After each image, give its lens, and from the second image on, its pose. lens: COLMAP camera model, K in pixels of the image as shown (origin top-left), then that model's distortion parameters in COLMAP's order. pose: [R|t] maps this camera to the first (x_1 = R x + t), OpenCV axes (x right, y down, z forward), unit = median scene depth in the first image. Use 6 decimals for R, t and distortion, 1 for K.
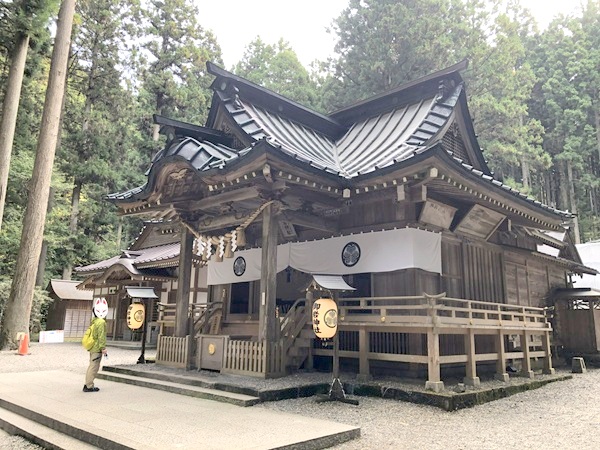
lens RADIAL K [[487.4, 0, 295.8], [0, 487.4, 212.5], [0, 0, 1]] dist [0.045372, -0.026142]
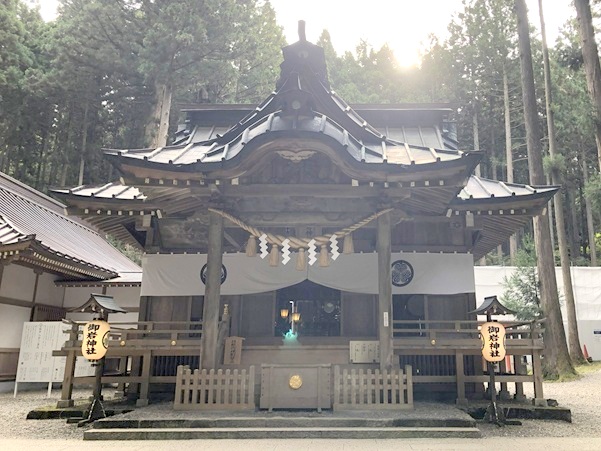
lens RADIAL K [[571.3, 0, 351.9], [0, 571.3, 189.0], [0, 0, 1]] dist [0.019118, 0.000000]
pose [[0.716913, 0.178882, 0.673823, -0.751672], [-0.143336, 0.983693, -0.108642, 0.060502], [-0.682269, -0.018696, 0.730862, 0.266246]]
